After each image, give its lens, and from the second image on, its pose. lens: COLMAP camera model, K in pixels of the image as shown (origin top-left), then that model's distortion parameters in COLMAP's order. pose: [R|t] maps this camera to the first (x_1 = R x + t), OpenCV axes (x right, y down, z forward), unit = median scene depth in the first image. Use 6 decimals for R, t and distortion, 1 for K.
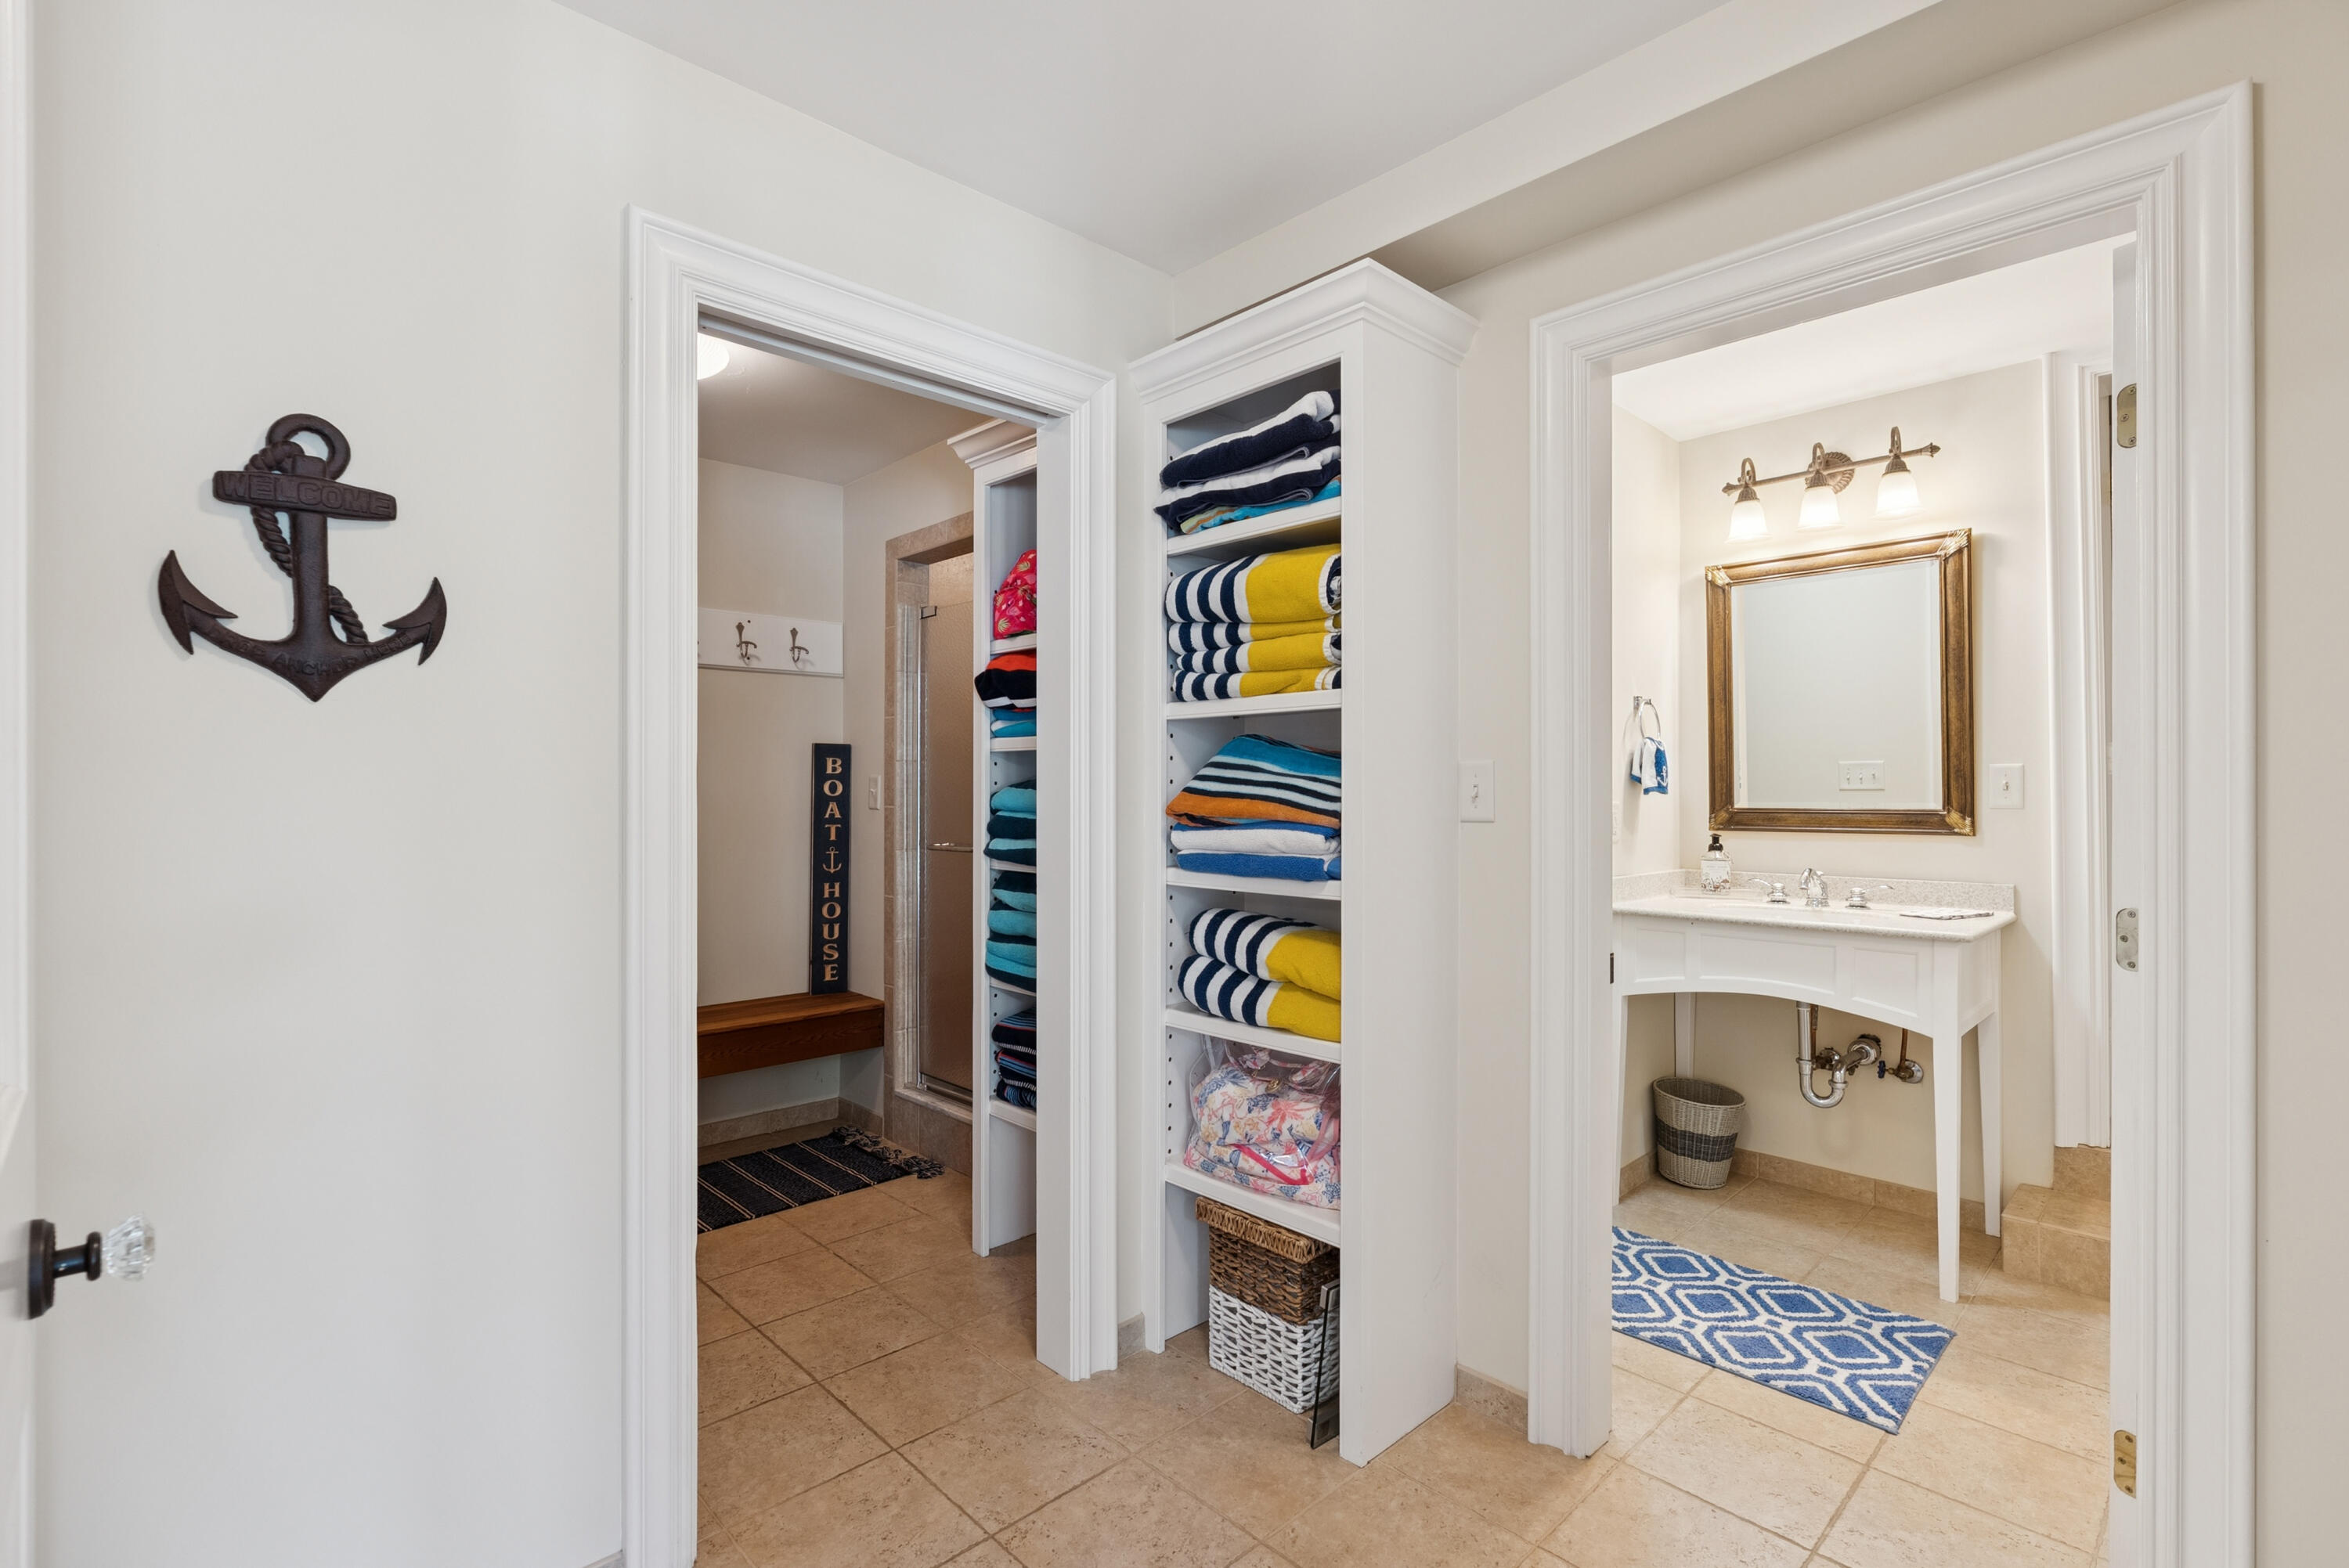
lens RADIAL K [[1067.1, 0, 1159.6], [0, 1067.1, 785.5], [0, 0, 1]] dist [-0.015728, 0.003379]
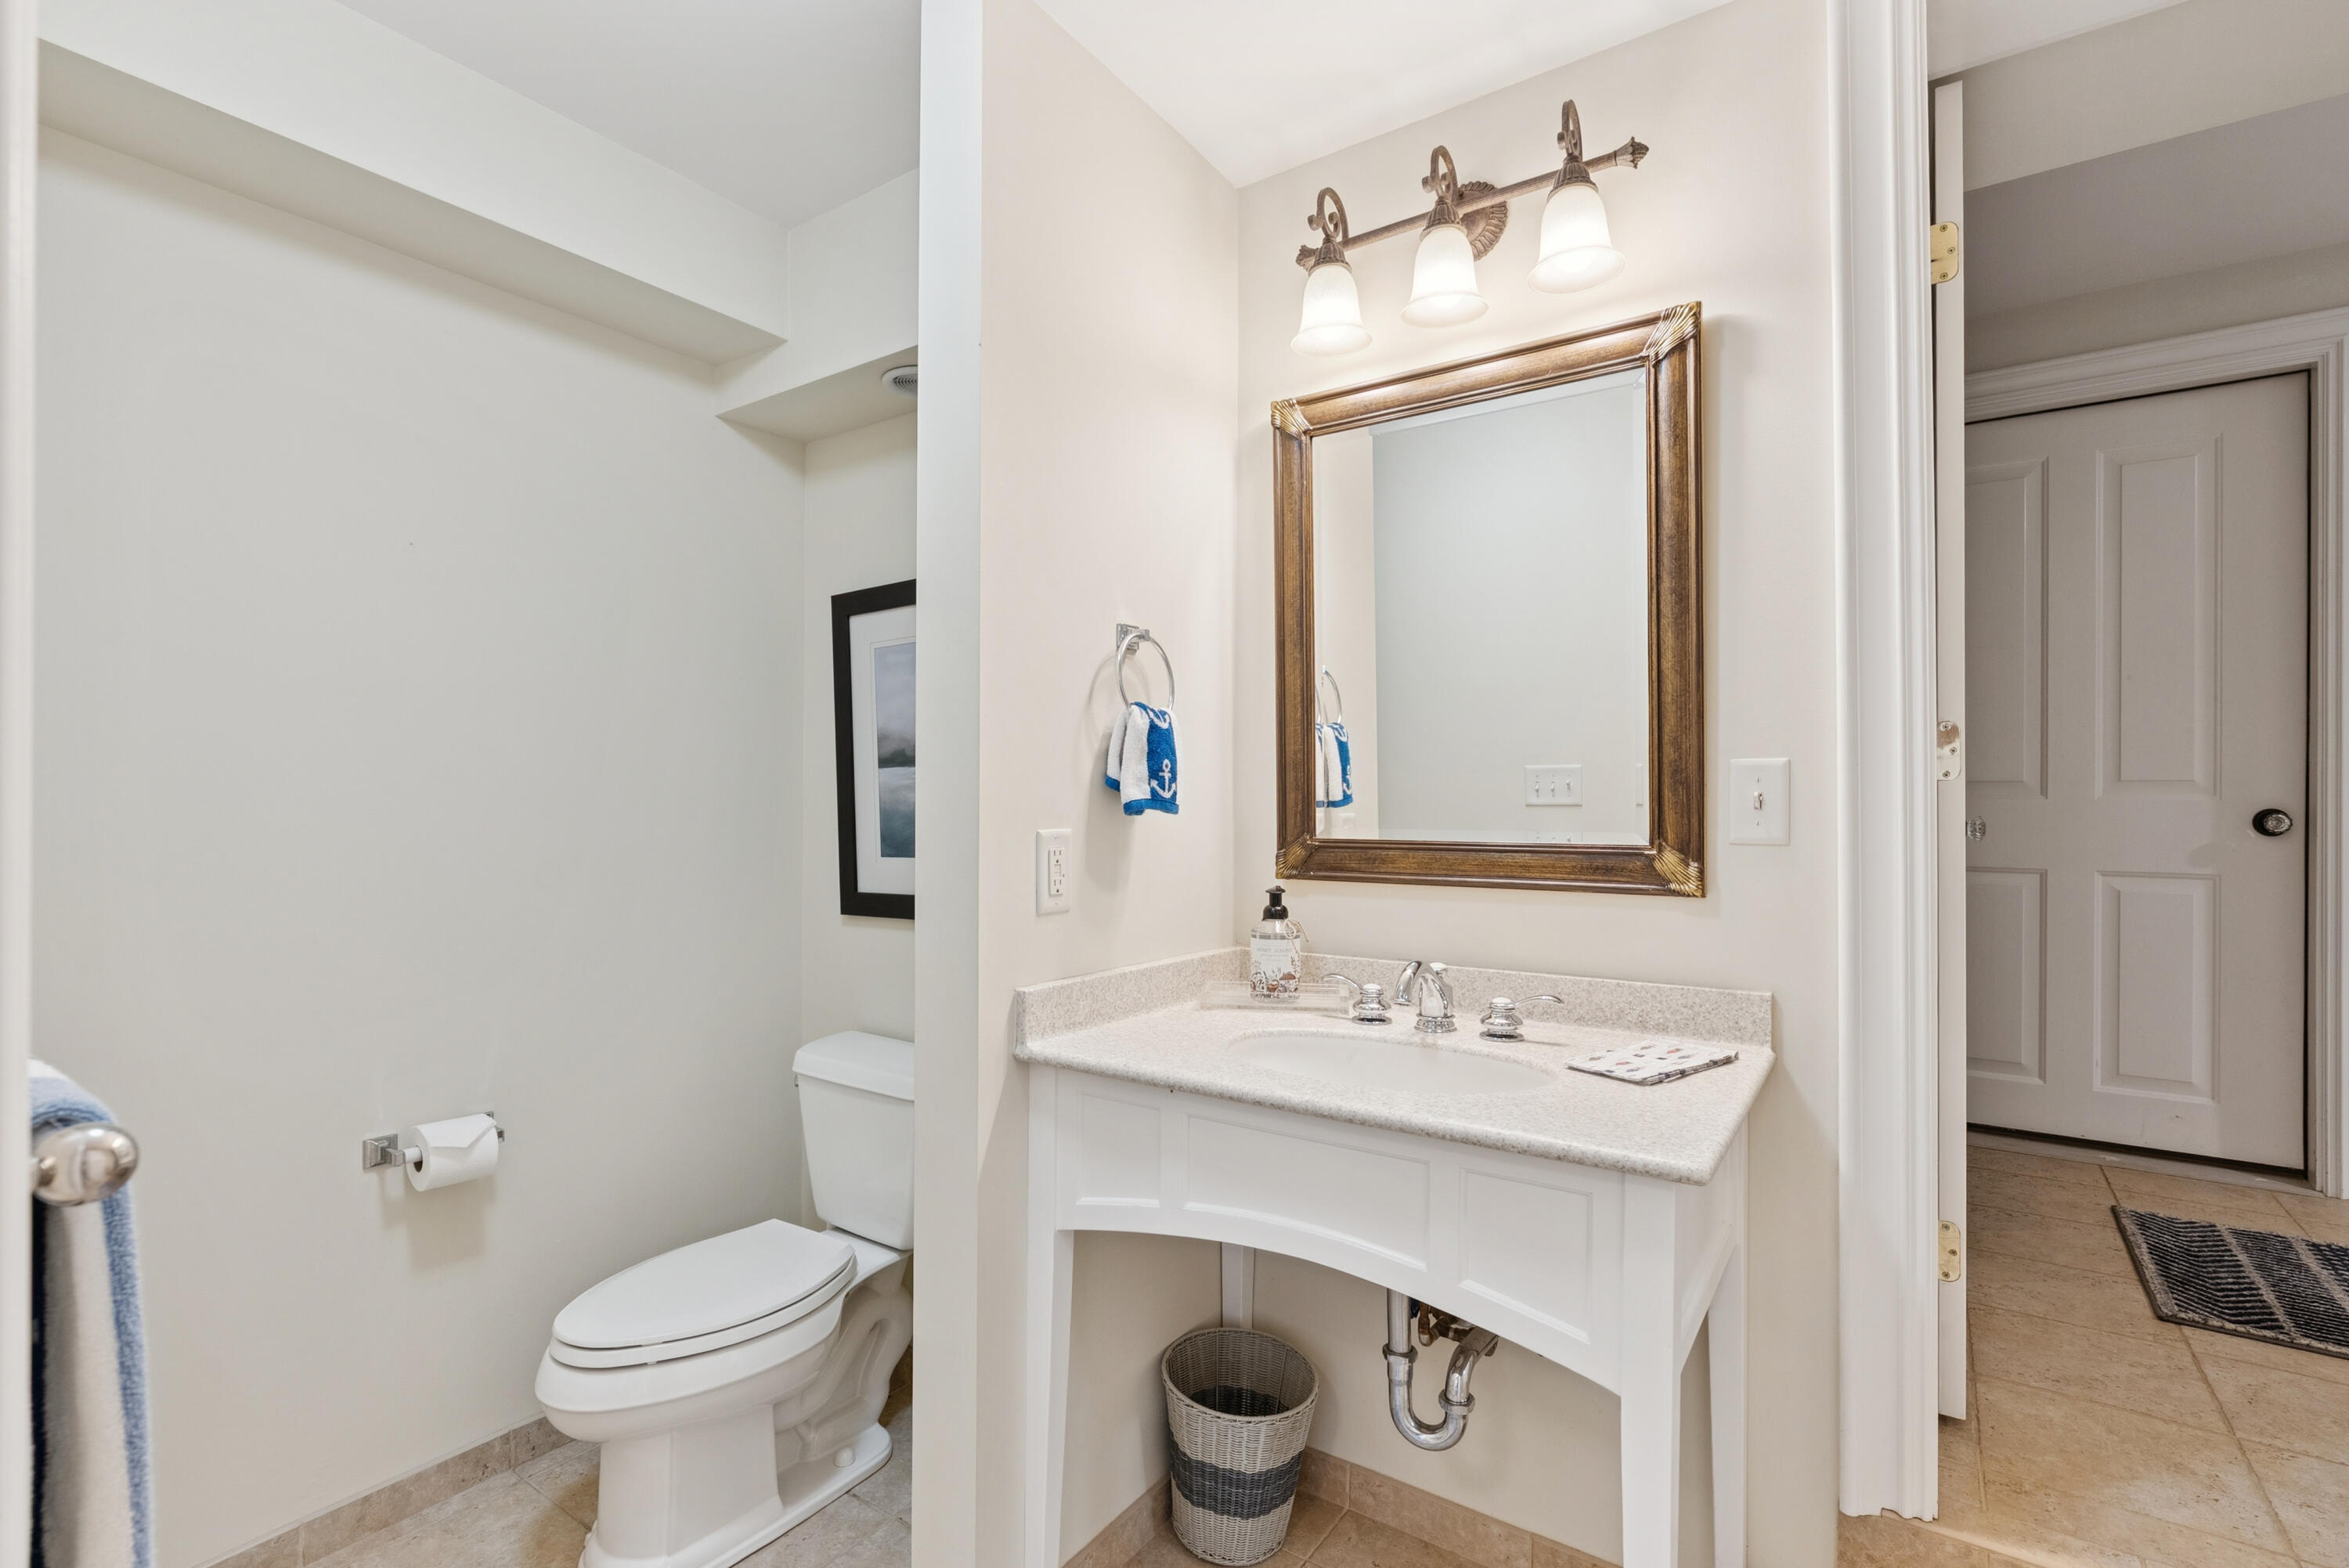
lens RADIAL K [[1067.1, 0, 1178.8], [0, 1067.1, 795.3], [0, 0, 1]] dist [-0.015728, 0.003379]
pose [[0.977887, 0.006522, 0.209033, 0.394127], [-0.006297, 0.999979, -0.001741, -0.000107], [-0.209040, 0.000386, 0.977907, 0.524482]]
